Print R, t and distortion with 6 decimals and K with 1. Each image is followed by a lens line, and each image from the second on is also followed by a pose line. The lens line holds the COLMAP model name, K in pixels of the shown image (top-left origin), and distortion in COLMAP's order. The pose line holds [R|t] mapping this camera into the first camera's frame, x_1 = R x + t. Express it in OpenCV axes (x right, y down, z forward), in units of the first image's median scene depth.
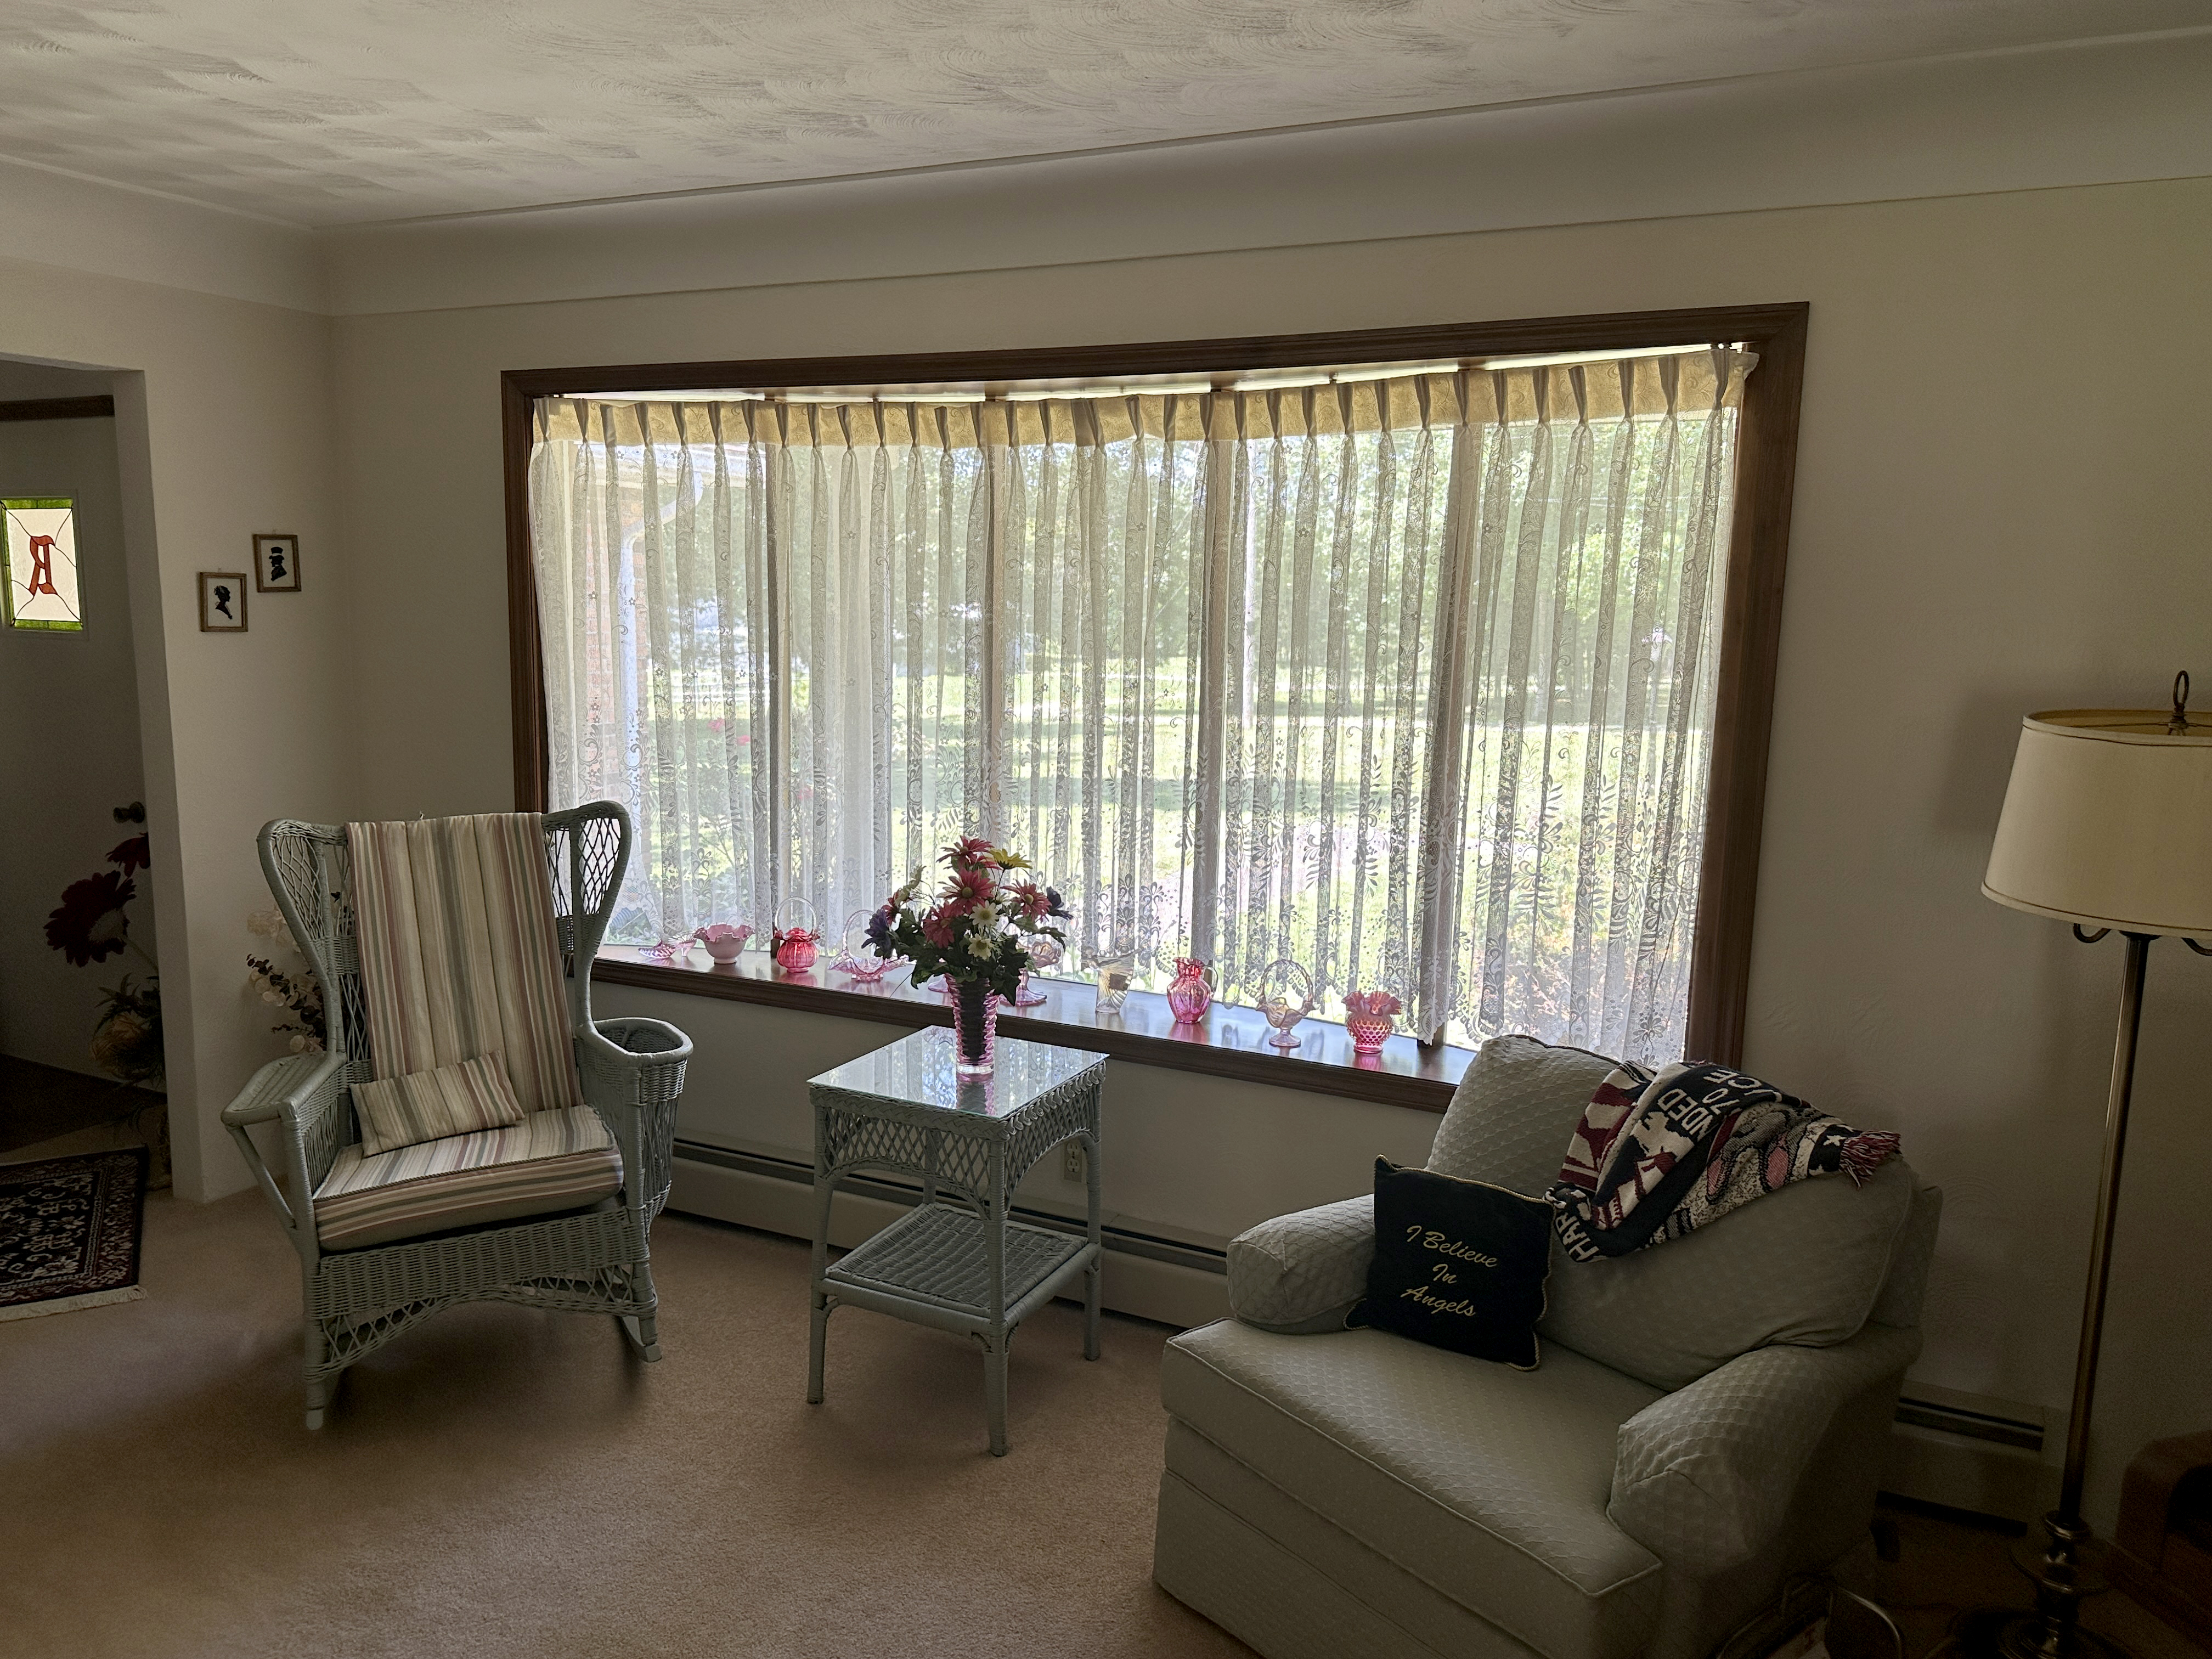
lens RADIAL K [[1615.4, 0, 1127.5], [0, 1615.4, 836.7], [0, 0, 1]] dist [0.084798, -0.101221]
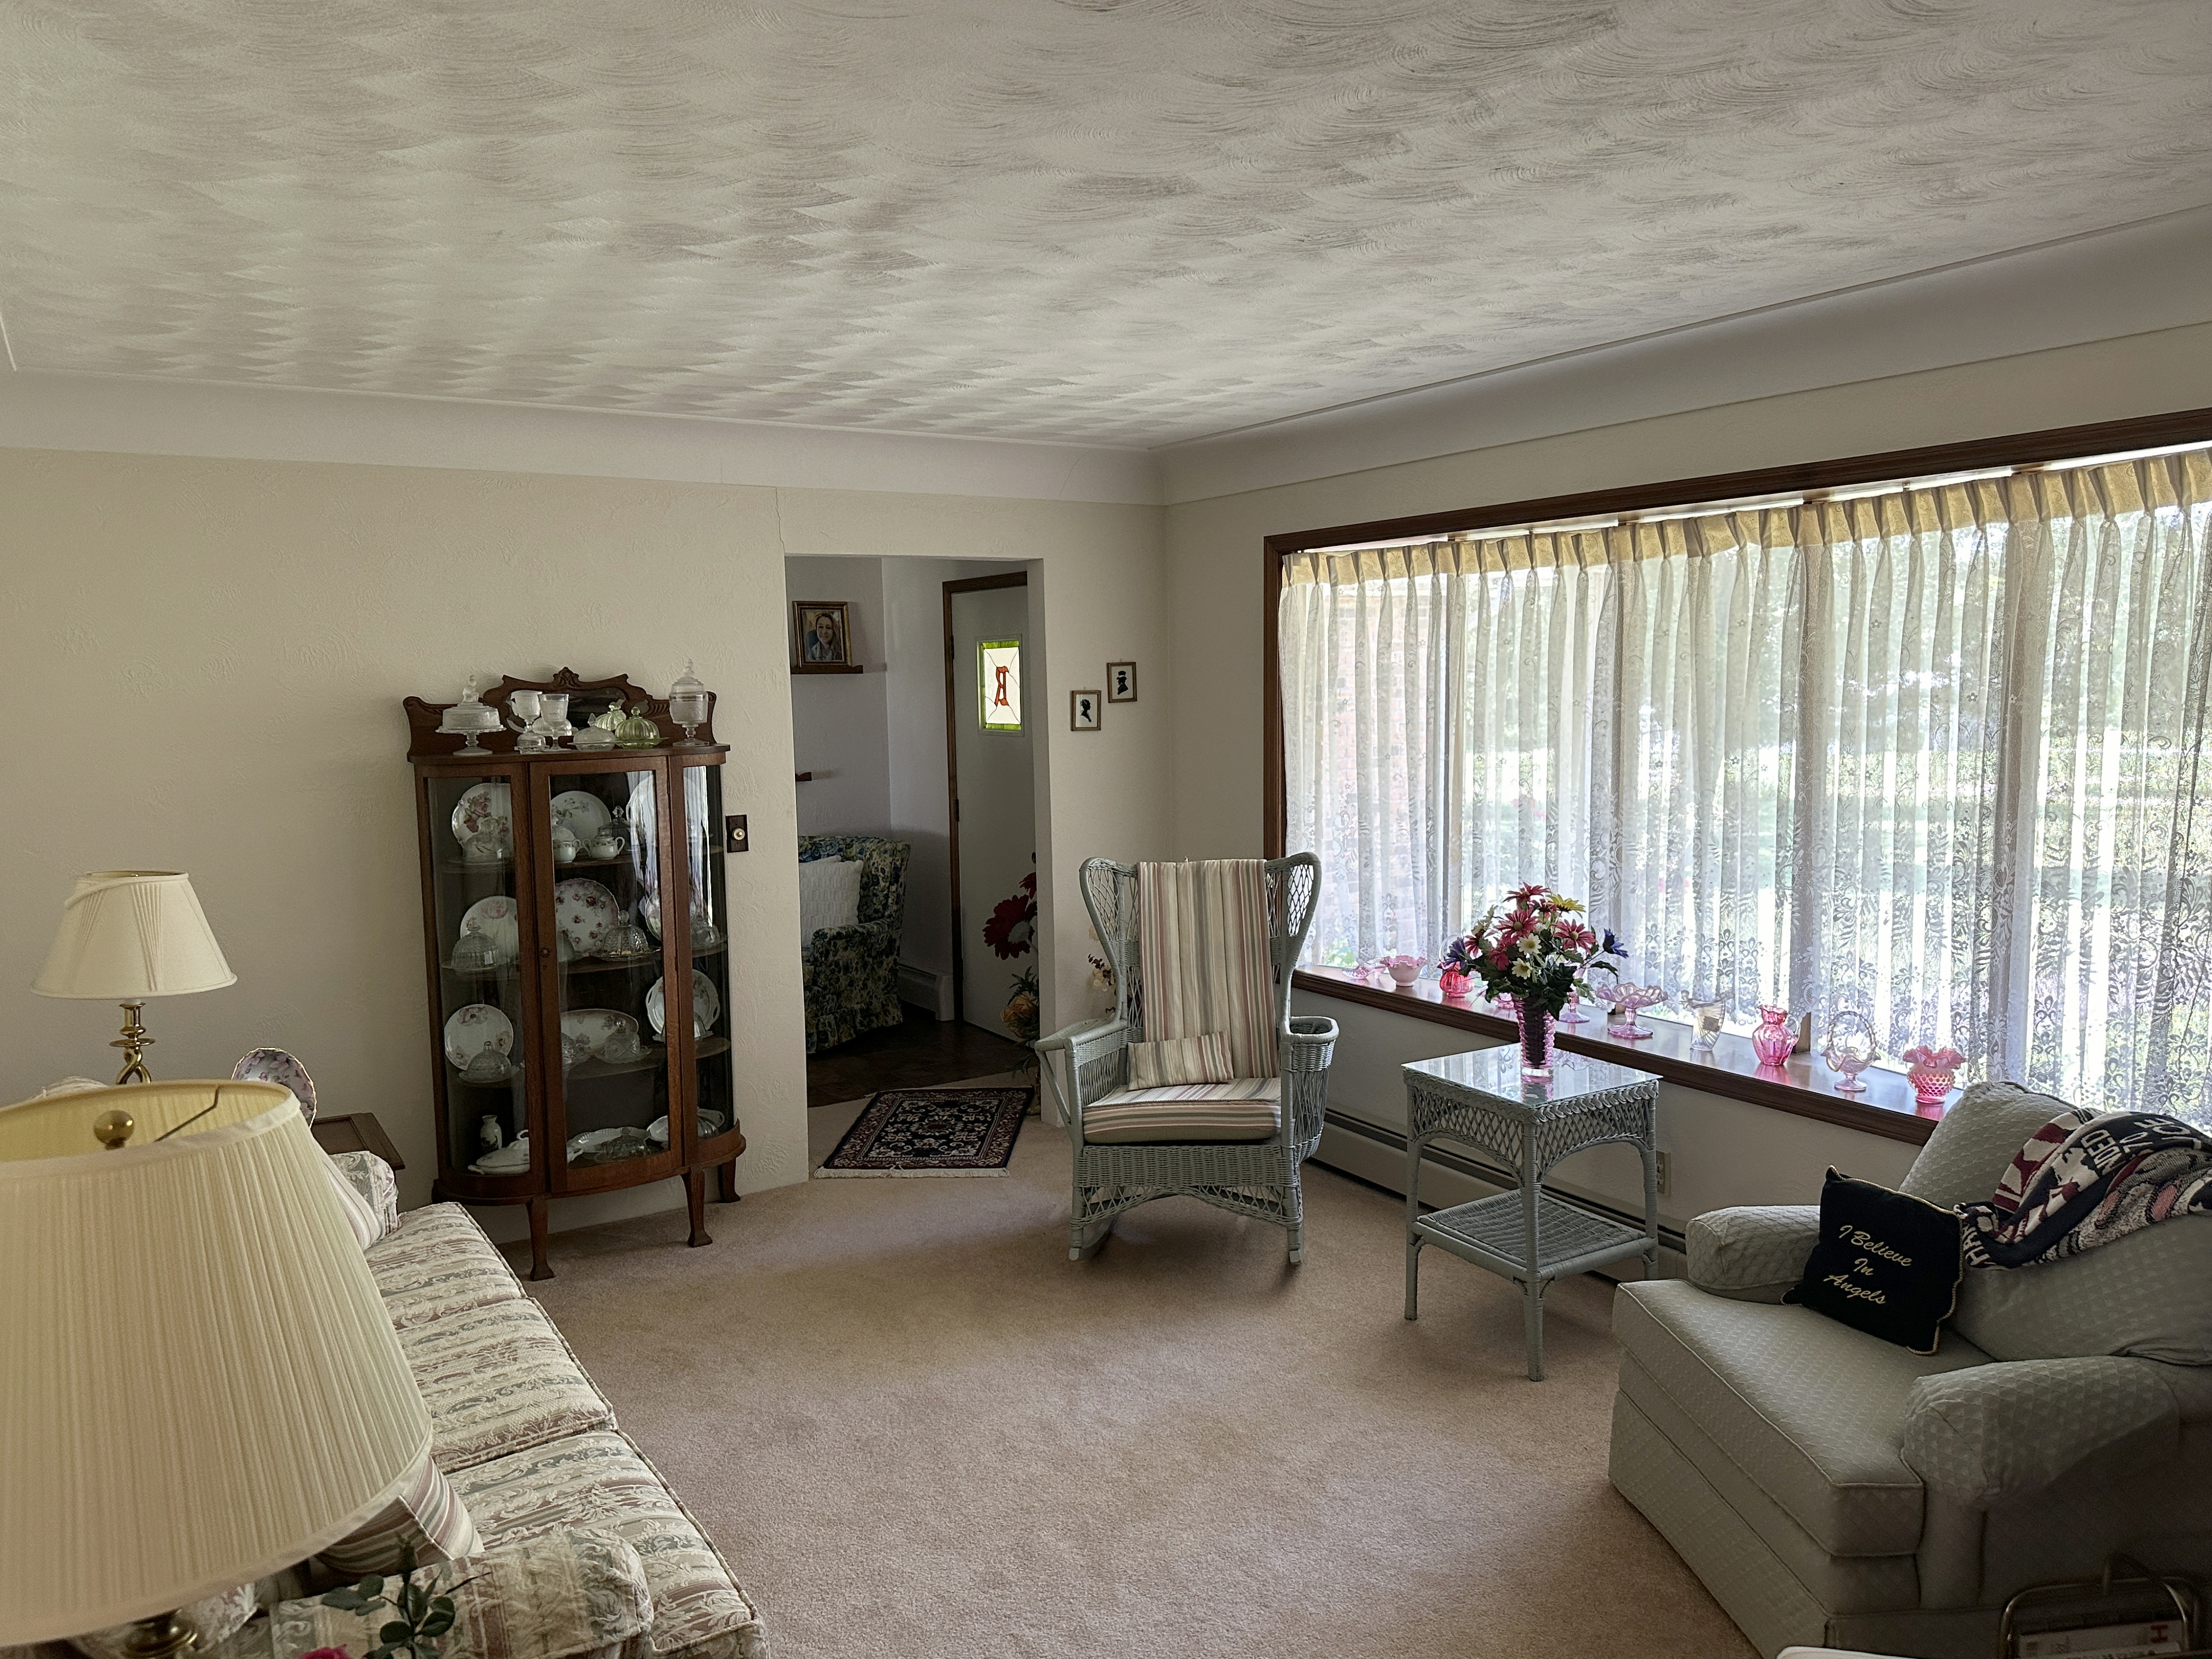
lens RADIAL K [[1615.4, 0, 1105.3], [0, 1615.4, 833.6], [0, 0, 1]] dist [0.084798, -0.101221]
pose [[0.842720, 0.020350, -0.537967, 0.272985], [-0.049485, 0.997983, -0.039766, 0.025720], [0.536073, 0.060133, 0.842027, -0.218686]]
